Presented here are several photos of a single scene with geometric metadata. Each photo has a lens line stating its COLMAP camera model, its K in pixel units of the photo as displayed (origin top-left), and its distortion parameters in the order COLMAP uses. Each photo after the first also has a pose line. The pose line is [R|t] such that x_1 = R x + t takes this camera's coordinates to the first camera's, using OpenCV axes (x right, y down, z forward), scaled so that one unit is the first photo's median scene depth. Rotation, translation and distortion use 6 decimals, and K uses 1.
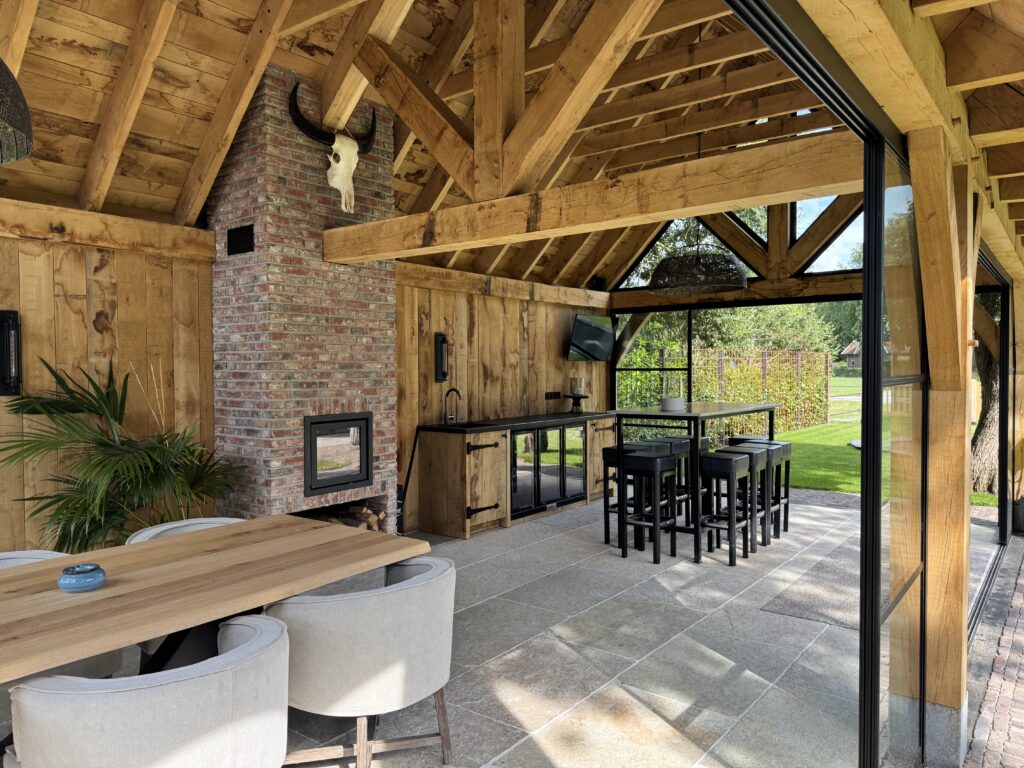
lens RADIAL K [[720.3, 0, 512.4], [0, 720.3, 385.1], [0, 0, 1]] dist [0.076023, -0.101624]
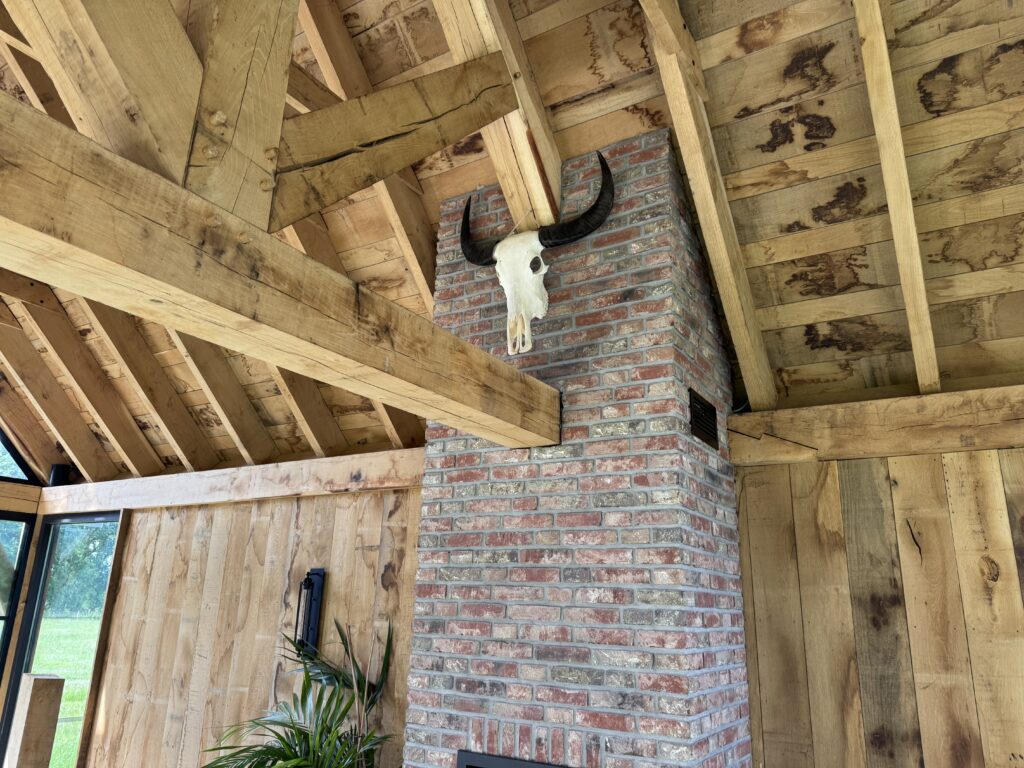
lens RADIAL K [[720.3, 0, 511.5], [0, 720.3, 388.4], [0, 0, 1]] dist [0.076023, -0.101624]
pose [[0.097187, -0.278791, -0.955422, 0.288822], [-0.056911, 0.956838, -0.284993, -0.057699], [0.993638, 0.082072, 0.077126, 0.965645]]
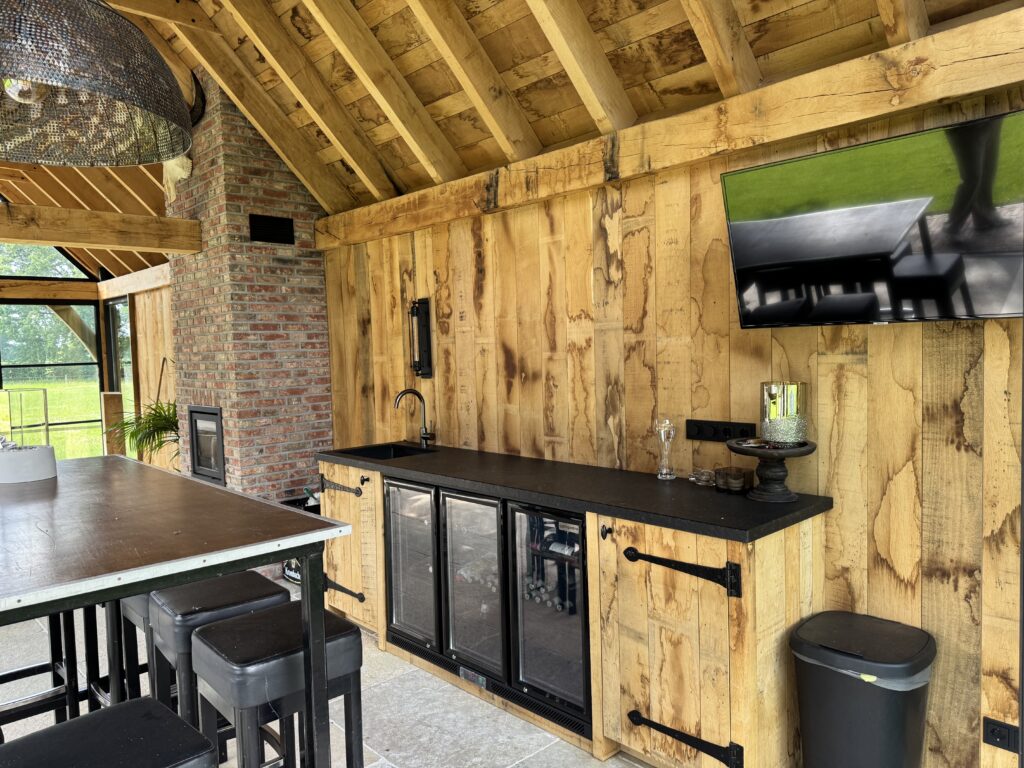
lens RADIAL K [[720.3, 0, 518.0], [0, 720.3, 387.7], [0, 0, 1]] dist [0.076023, -0.101624]
pose [[-0.152461, 0.064033, -0.986233, 0.702787], [0.003078, 0.997925, 0.064316, -0.049200], [0.988305, 0.006771, -0.152341, 1.634543]]
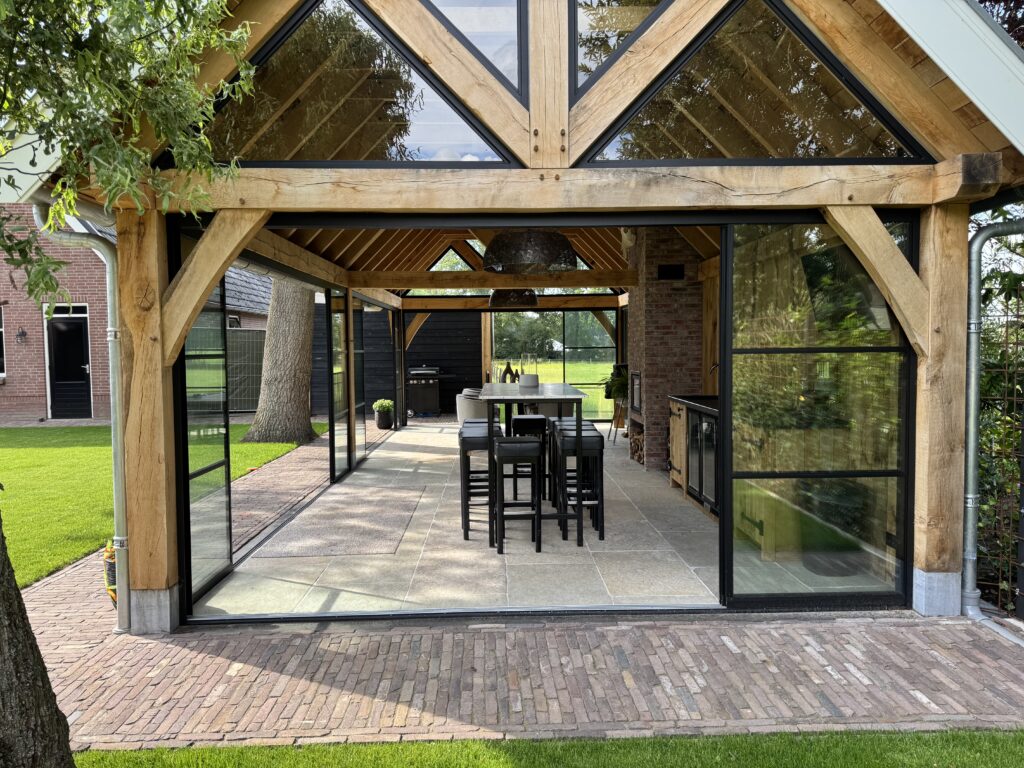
lens RADIAL K [[720.3, 0, 511.6], [0, 720.3, 390.7], [0, 0, 1]] dist [0.076023, -0.101624]
pose [[-0.780032, 0.051134, -0.623647, 1.157563], [-0.001579, 0.996492, 0.083678, -0.062497], [0.625738, 0.066256, -0.777214, 2.278748]]
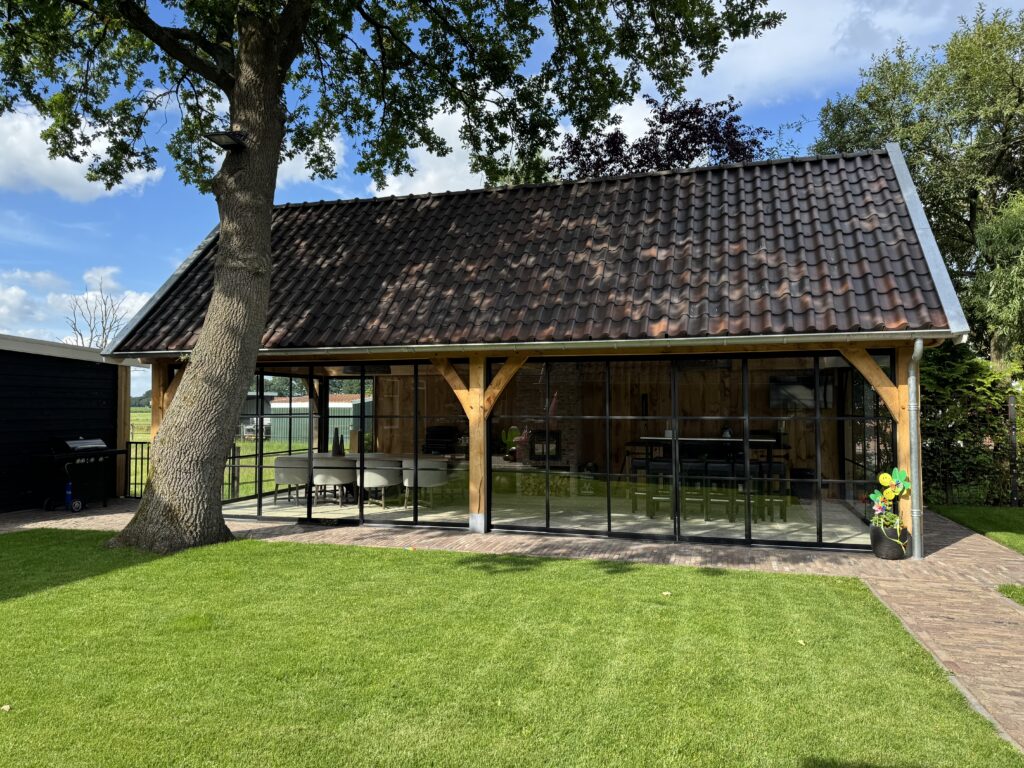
lens RADIAL K [[720.3, 0, 509.6], [0, 720.3, 376.7], [0, 0, 1]] dist [0.076023, -0.101624]
pose [[0.364106, -0.035195, -0.930692, 2.168751], [-0.024483, 0.998579, -0.047341, -0.024002], [0.931036, 0.040023, 0.362727, -0.049374]]
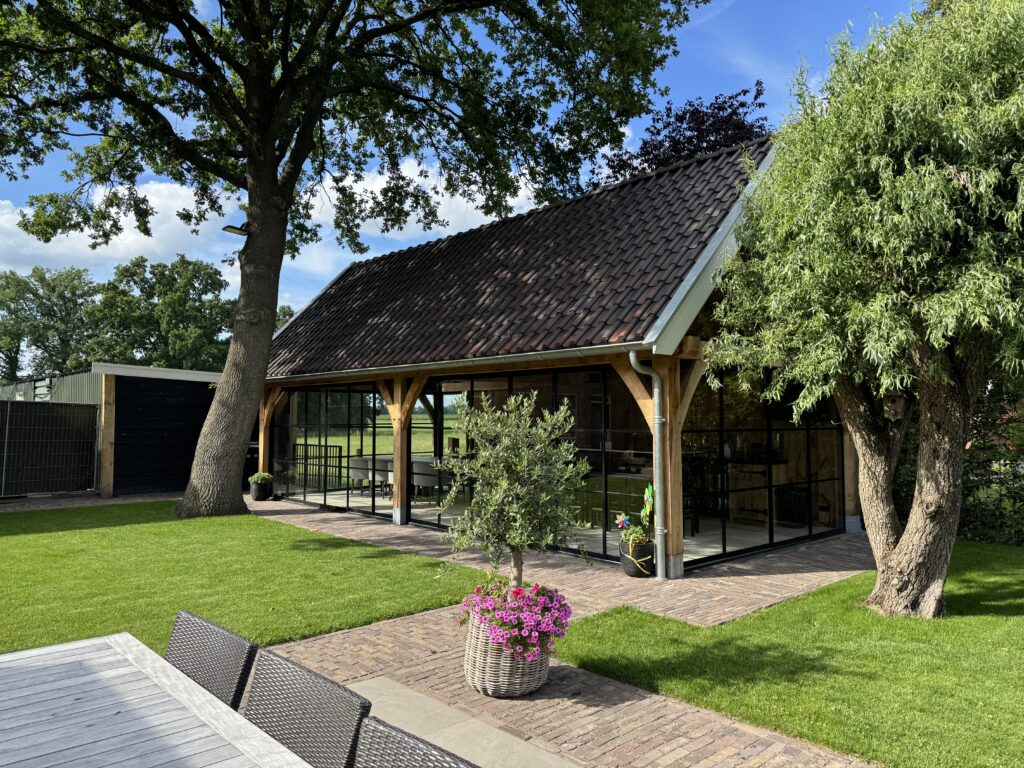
lens RADIAL K [[720.3, 0, 508.2], [0, 720.3, 382.8], [0, 0, 1]] dist [0.076023, -0.101624]
pose [[-0.179344, -0.041924, -0.982893, 2.563561], [-0.022866, 0.998999, -0.038438, -0.069880], [0.983521, 0.015581, -0.180123, 1.328354]]
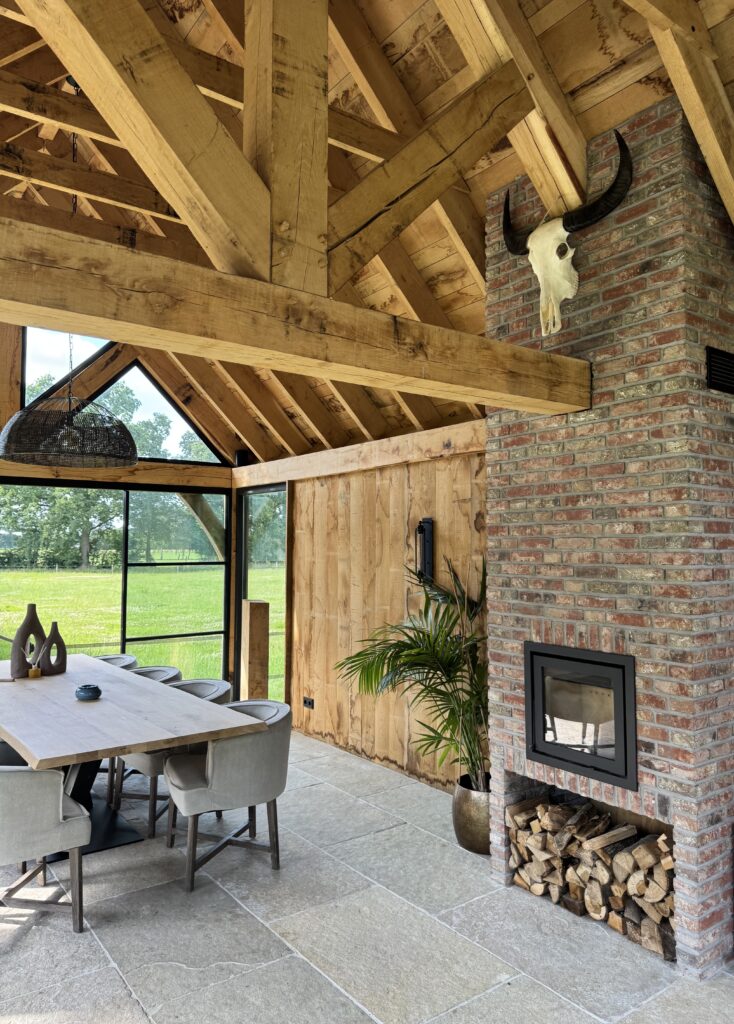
lens RADIAL K [[718.2, 0, 380.1], [0, 718.2, 512.7], [0, 0, 1]] dist [0.069243, -0.080766]
pose [[-0.273283, -0.044225, -0.960916, 0.432669], [-0.025471, 0.998925, -0.038730, -0.050772], [0.961596, 0.013891, -0.274116, 1.044680]]
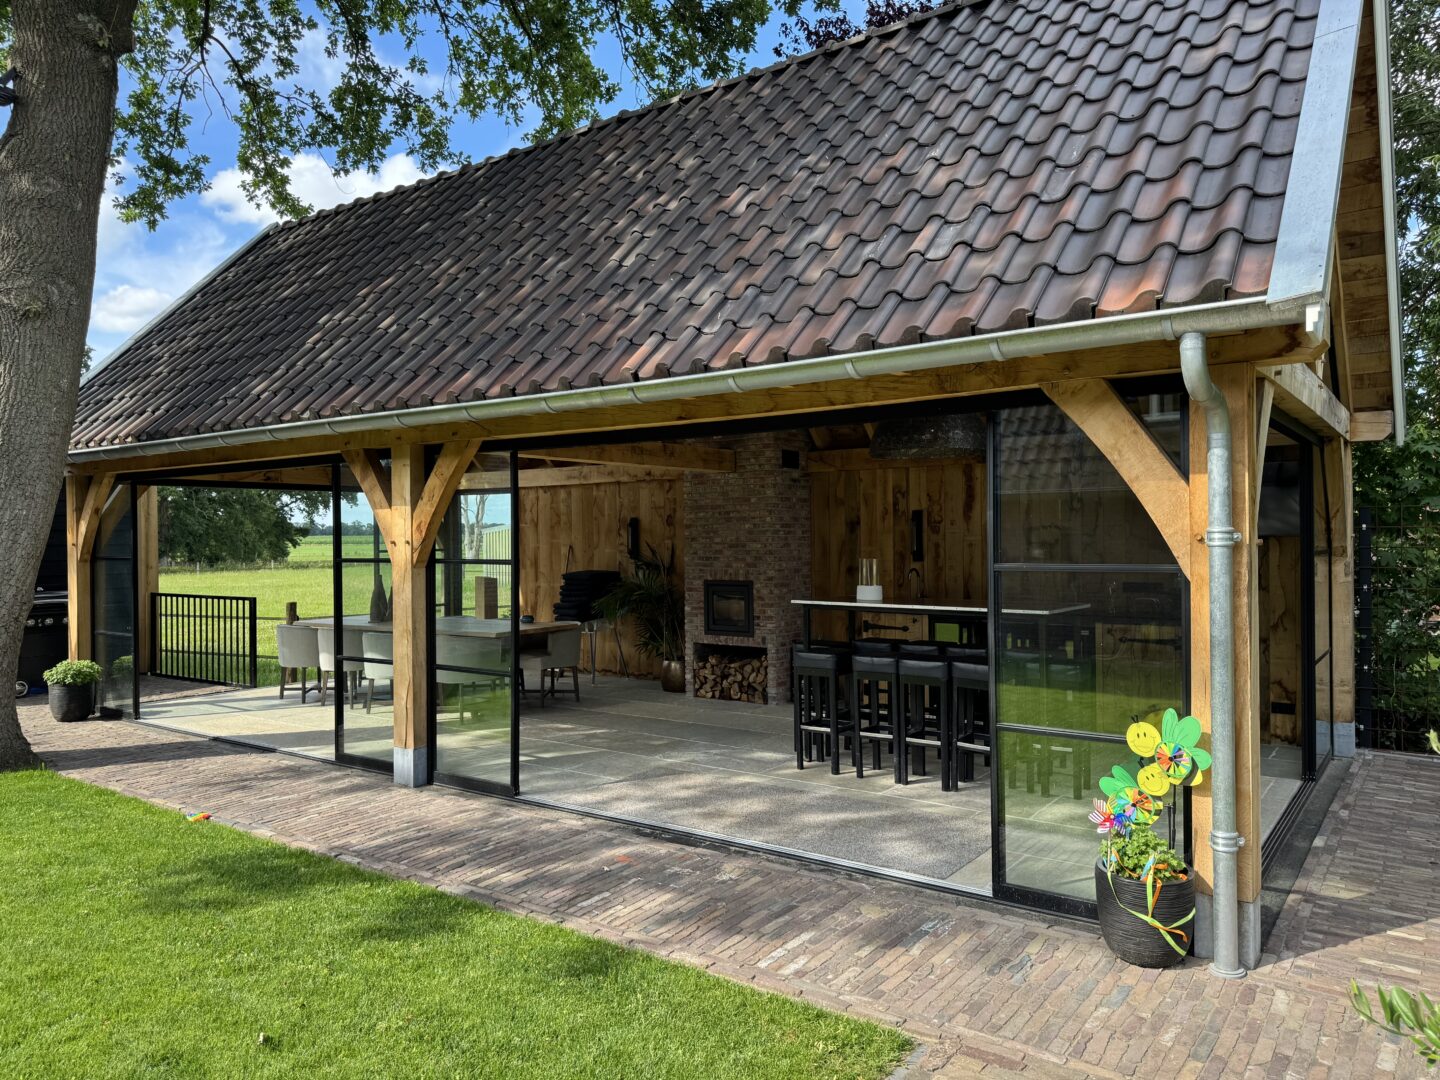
lens RADIAL K [[1013.0, 0, 709.1], [0, 1013.0, 538.1], [0, 0, 1]] dist [0.076023, -0.101624]
pose [[0.016196, 0.004915, -0.999857, 1.767189], [-0.017062, 0.999844, 0.004638, -0.051133], [0.999723, 0.016984, 0.016277, 0.965033]]
